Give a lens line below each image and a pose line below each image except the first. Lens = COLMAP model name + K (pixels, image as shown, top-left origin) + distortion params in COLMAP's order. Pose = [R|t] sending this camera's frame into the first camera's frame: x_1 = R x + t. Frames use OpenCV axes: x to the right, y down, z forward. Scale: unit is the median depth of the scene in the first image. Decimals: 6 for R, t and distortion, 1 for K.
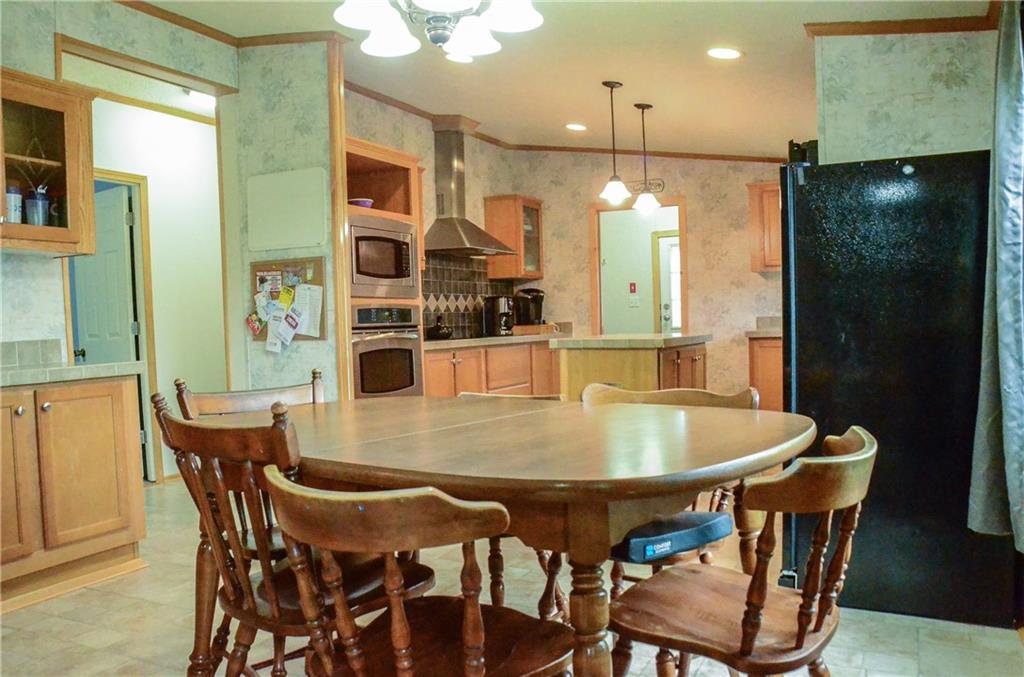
lens RADIAL K [[817.6, 0, 511.7], [0, 817.6, 377.5], [0, 0, 1]] dist [-0.069090, 0.004590]
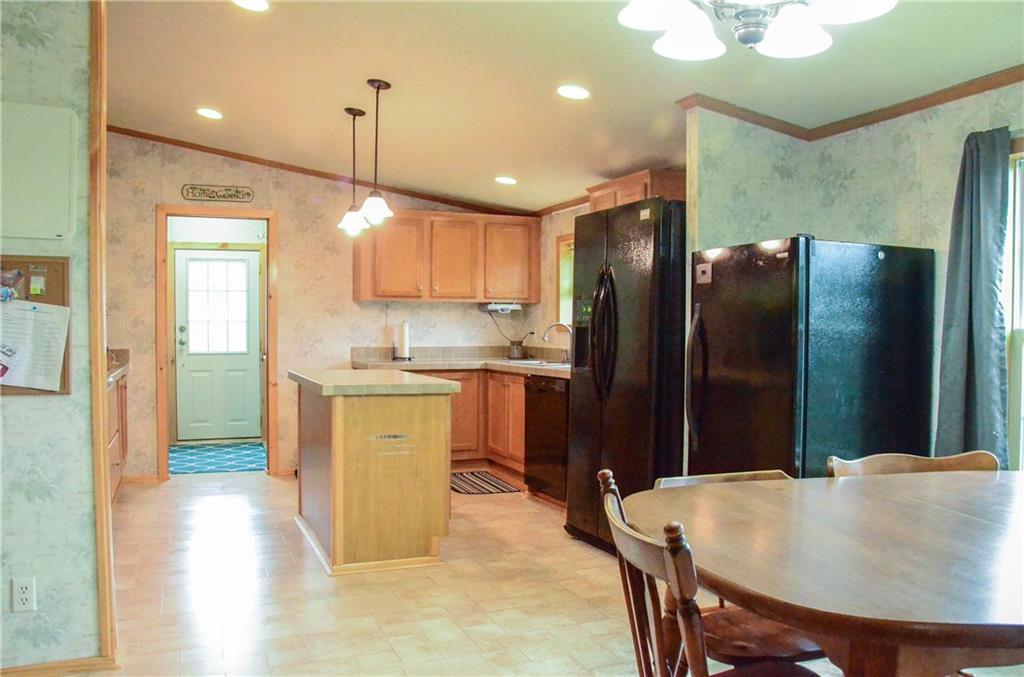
lens RADIAL K [[817.8, 0, 511.1], [0, 817.8, 367.3], [0, 0, 1]] dist [-0.105306, 0.002303]
pose [[0.659087, -0.004673, 0.752053, -0.453326], [0.025355, 0.999550, -0.016010, -0.048789], [-0.751640, 0.029620, 0.658909, 0.363413]]
